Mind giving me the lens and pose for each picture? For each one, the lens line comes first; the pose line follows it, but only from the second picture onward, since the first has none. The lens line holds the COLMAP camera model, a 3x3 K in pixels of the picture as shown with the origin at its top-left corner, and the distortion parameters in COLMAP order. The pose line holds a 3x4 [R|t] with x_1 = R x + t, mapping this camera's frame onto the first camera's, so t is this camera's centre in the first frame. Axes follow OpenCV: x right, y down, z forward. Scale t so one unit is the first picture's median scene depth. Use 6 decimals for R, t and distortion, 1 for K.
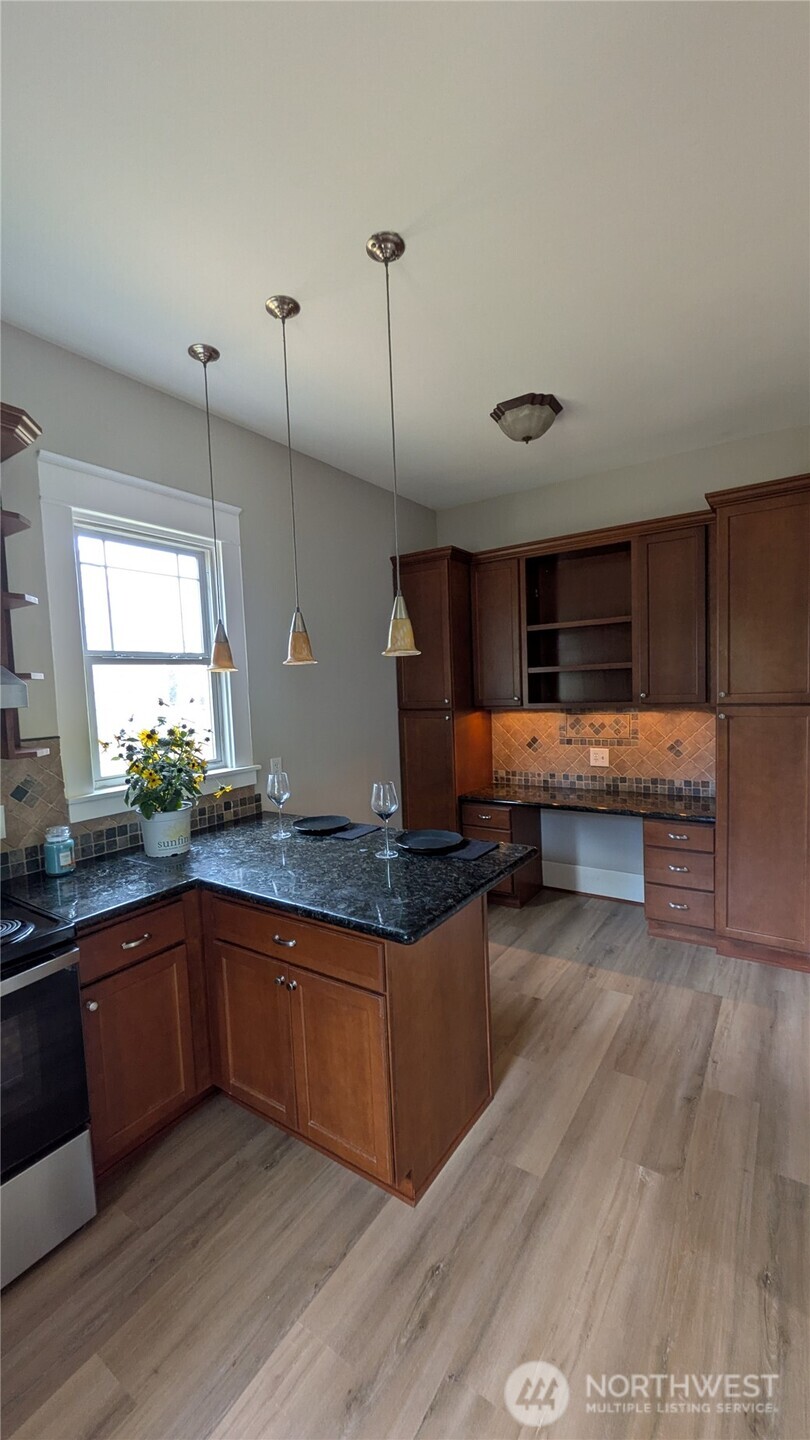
lens RADIAL K [[568.1, 0, 404.6], [0, 568.1, 725.0], [0, 0, 1]] dist [-0.001356, 0.000466]
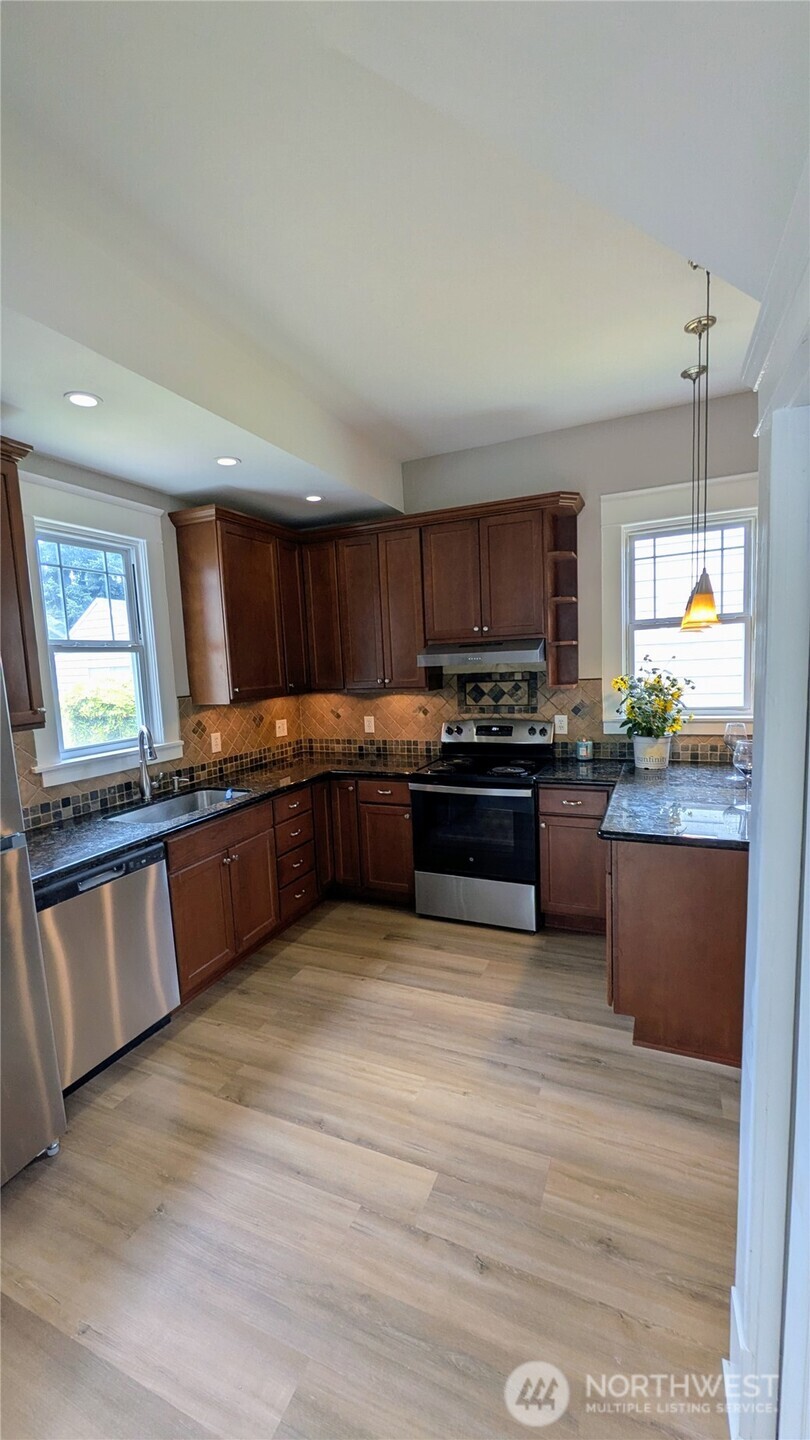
lens RADIAL K [[568.1, 0, 404.6], [0, 568.1, 725.0], [0, 0, 1]] dist [-0.001356, 0.000466]
pose [[0.180606, 0.143453, -0.973038, 0.790138], [-0.025954, 0.989657, 0.141086, -0.055631], [0.983213, -0.000227, 0.182461, 0.153803]]
